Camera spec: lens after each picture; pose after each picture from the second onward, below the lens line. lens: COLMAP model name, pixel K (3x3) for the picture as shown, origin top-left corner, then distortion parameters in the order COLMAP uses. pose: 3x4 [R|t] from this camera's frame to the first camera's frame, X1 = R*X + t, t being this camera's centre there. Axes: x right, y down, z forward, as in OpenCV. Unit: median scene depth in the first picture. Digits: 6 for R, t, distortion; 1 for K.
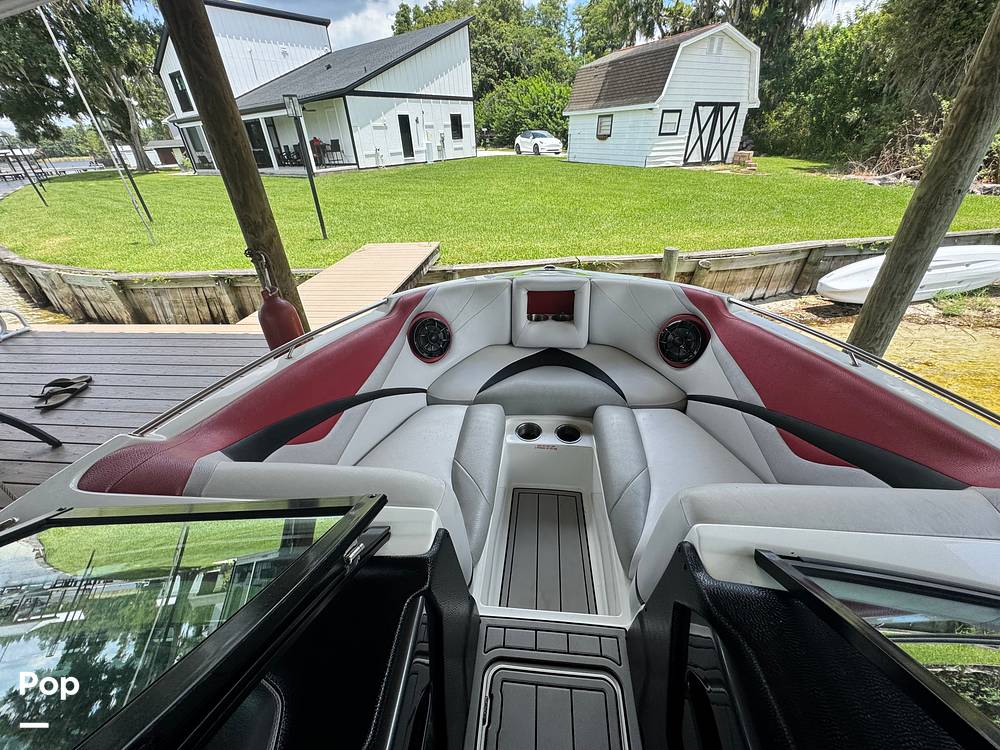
lens RADIAL K [[399.2, 0, 499.5], [0, 399.2, 375.8], [0, 0, 1]] dist [-0.001513, -0.000299]
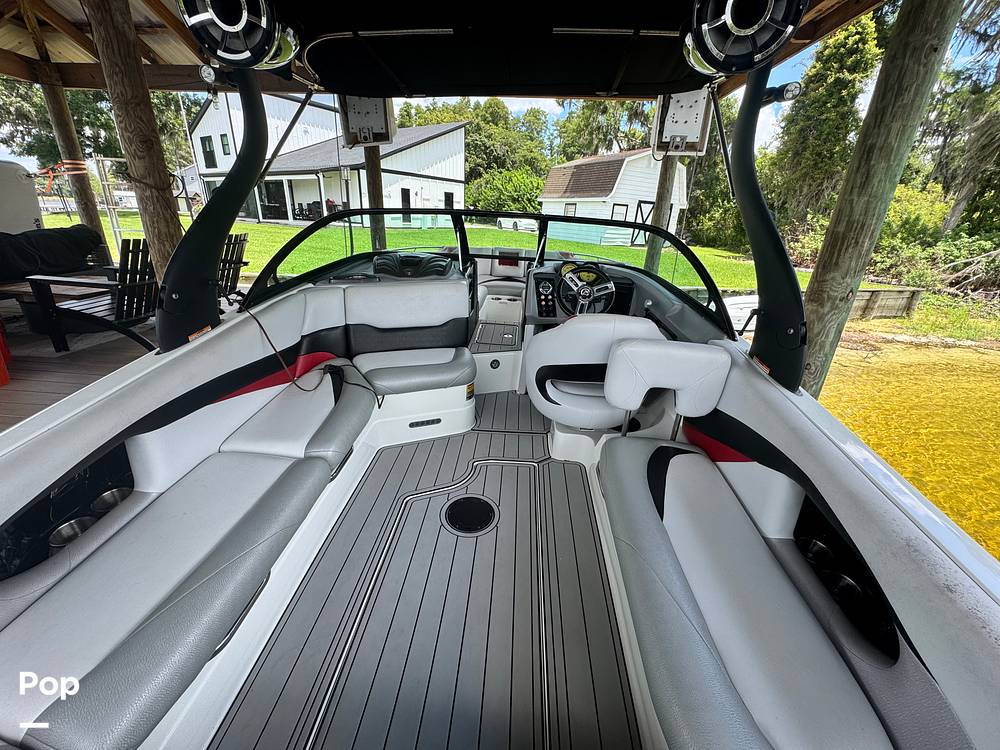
lens RADIAL K [[399.2, 0, 499.5], [0, 399.2, 375.8], [0, 0, 1]] dist [-0.001513, -0.000299]
pose [[0.995925, 0.063106, 0.064427, -0.004561], [-0.051875, 0.985239, -0.163136, 0.114433], [-0.073771, 0.159129, 0.984498, -0.156526]]
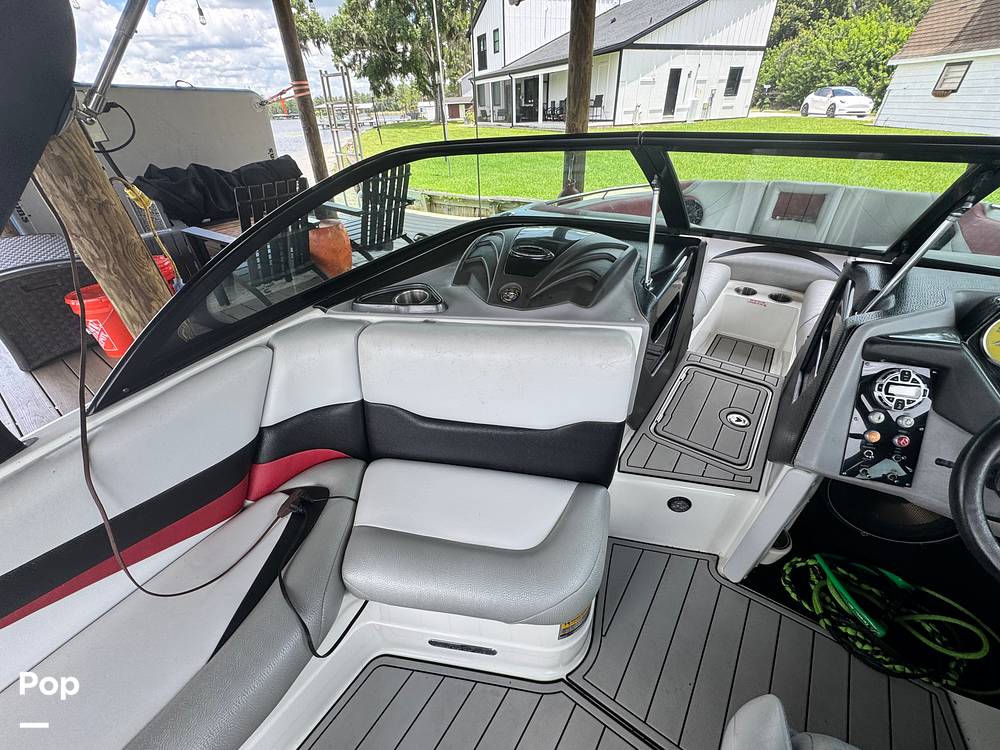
lens RADIAL K [[399.2, 0, 499.5], [0, 399.2, 375.8], [0, 0, 1]] dist [-0.001513, -0.000299]
pose [[0.863332, 0.292603, -0.411147, -0.000832], [-0.262618, 0.956228, 0.129074, 0.050181], [0.430918, -0.003459, 0.902385, -0.061237]]
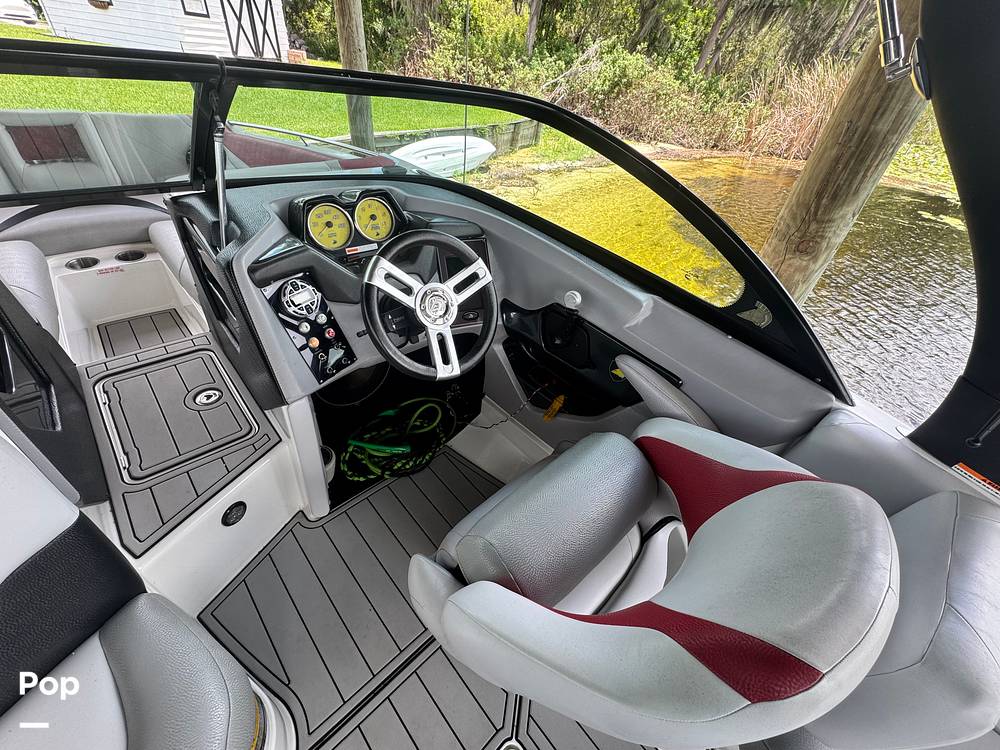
lens RADIAL K [[399.8, 0, 501.0], [0, 399.8, 377.6], [0, 0, 1]] dist [-0.000866, -0.000806]
pose [[0.655946, -0.395112, 0.643134, 0.000126], [0.280584, 0.918631, 0.278192, 0.047496], [-0.700719, -0.002026, 0.713434, -0.055013]]
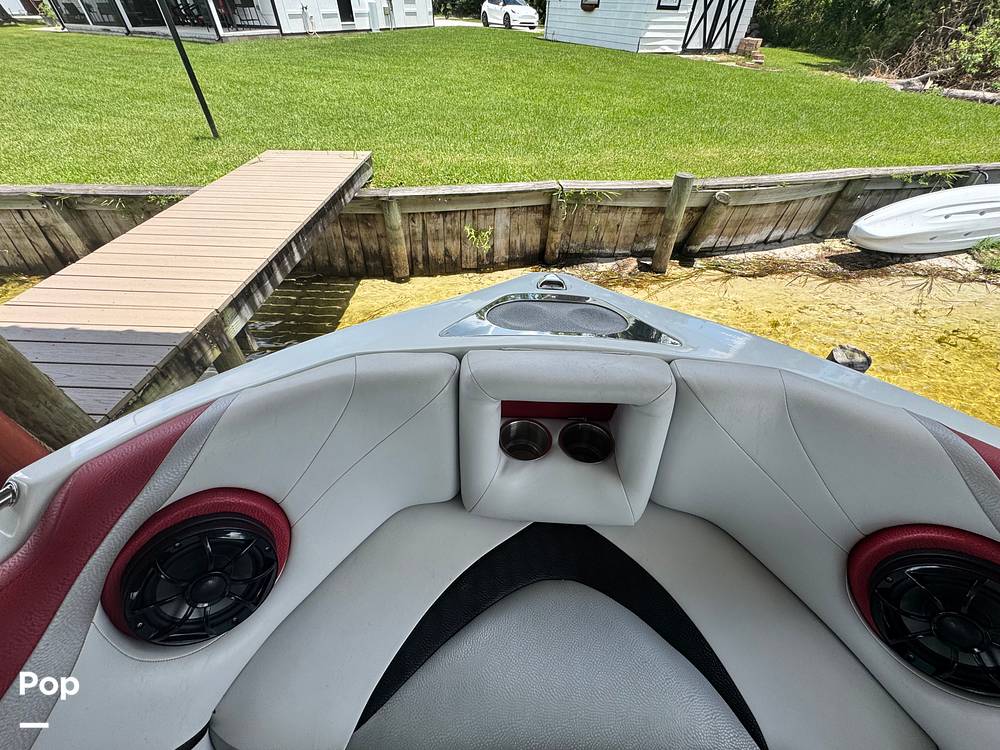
lens RADIAL K [[401.2, 0, 500.9], [0, 401.2, 376.1], [0, 0, 1]] dist [-0.002421, -0.000007]
pose [[0.996574, -0.008725, 0.082247, 0.008547], [-0.008481, 0.978400, 0.206545, -0.037943], [-0.082272, -0.206535, 0.974974, 0.081020]]
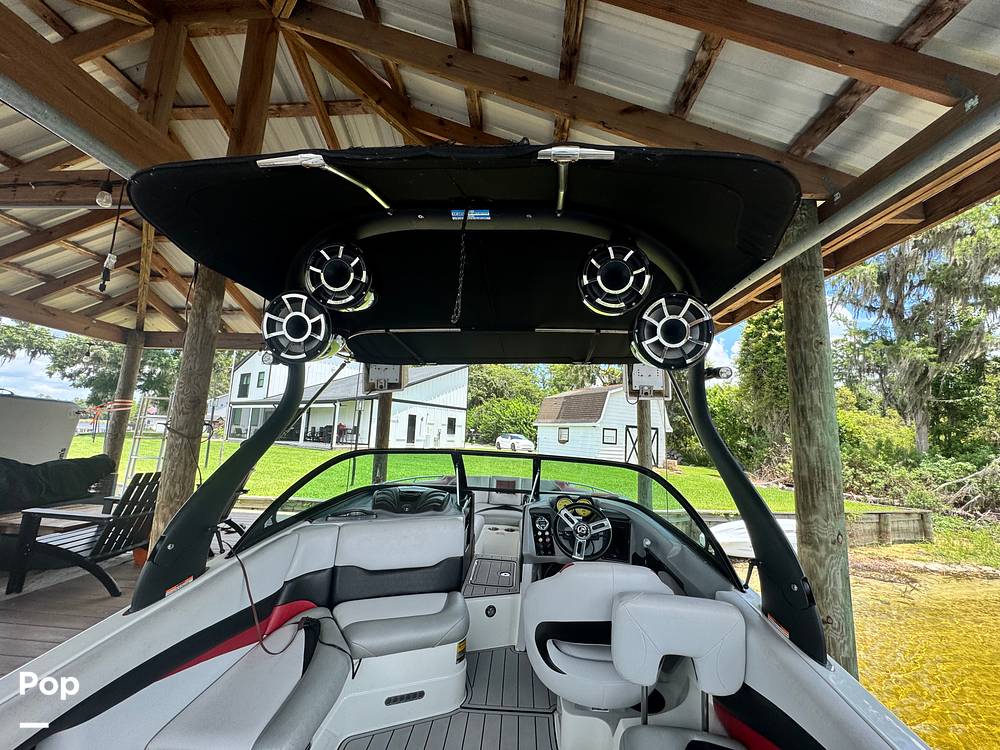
lens RADIAL K [[399.2, 0, 499.5], [0, 399.2, 375.8], [0, 0, 1]] dist [-0.001513, -0.000299]
pose [[0.995780, 0.087909, 0.026356, -0.004375], [-0.050733, 0.766589, -0.640131, 0.109850], [-0.076477, 0.636093, 0.767813, -0.165719]]
